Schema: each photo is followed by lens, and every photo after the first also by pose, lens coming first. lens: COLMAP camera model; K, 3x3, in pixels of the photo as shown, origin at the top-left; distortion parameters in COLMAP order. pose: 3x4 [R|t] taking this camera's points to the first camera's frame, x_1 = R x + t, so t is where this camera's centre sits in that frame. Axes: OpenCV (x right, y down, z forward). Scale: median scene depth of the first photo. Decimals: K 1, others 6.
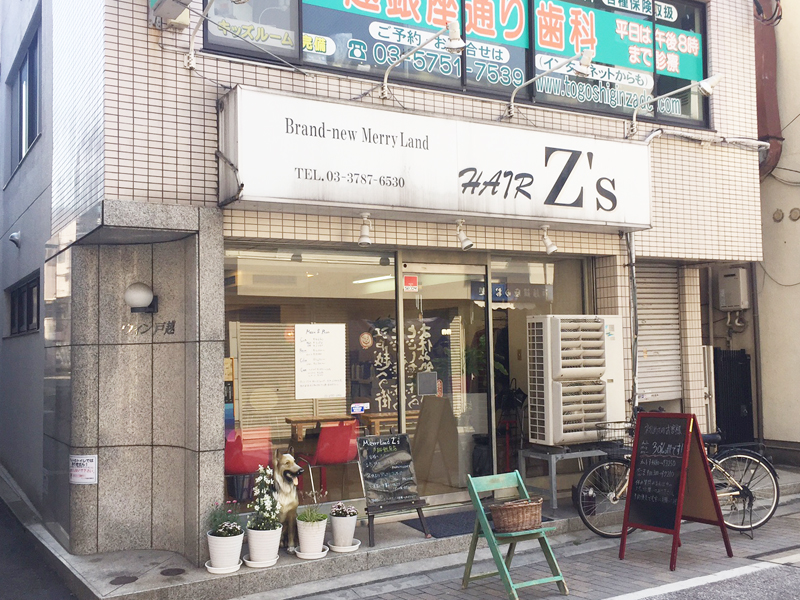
lens RADIAL K [[861.3, 0, 400.1], [0, 861.3, 295.7], [0, 0, 1]] dist [-0.005568, 0.000000]
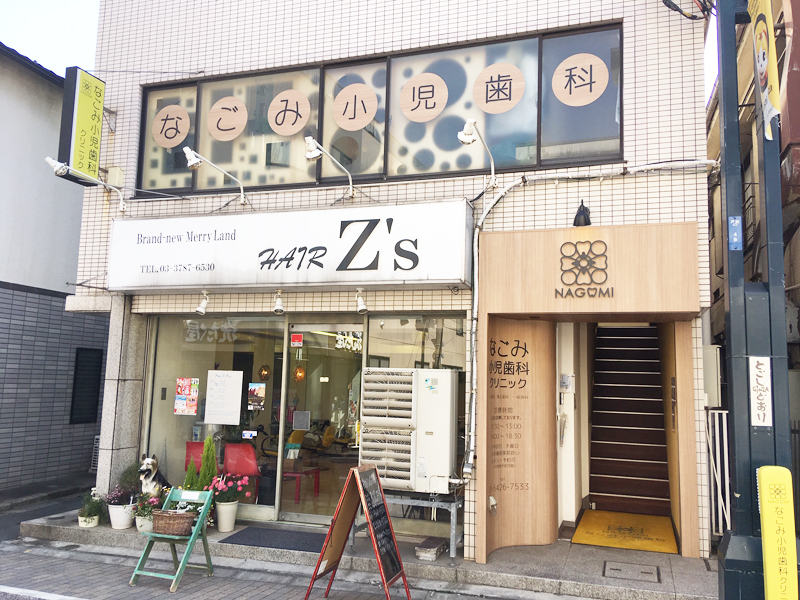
lens RADIAL K [[670.2, 0, 399.3], [0, 670.2, 305.0], [0, 0, 1]] dist [0.033504, -0.000536]
pose [[0.662453, -0.049096, -0.747493, 0.904512], [0.001744, 0.997948, -0.064000, -0.003093], [0.749101, 0.041093, 0.661180, 0.478676]]
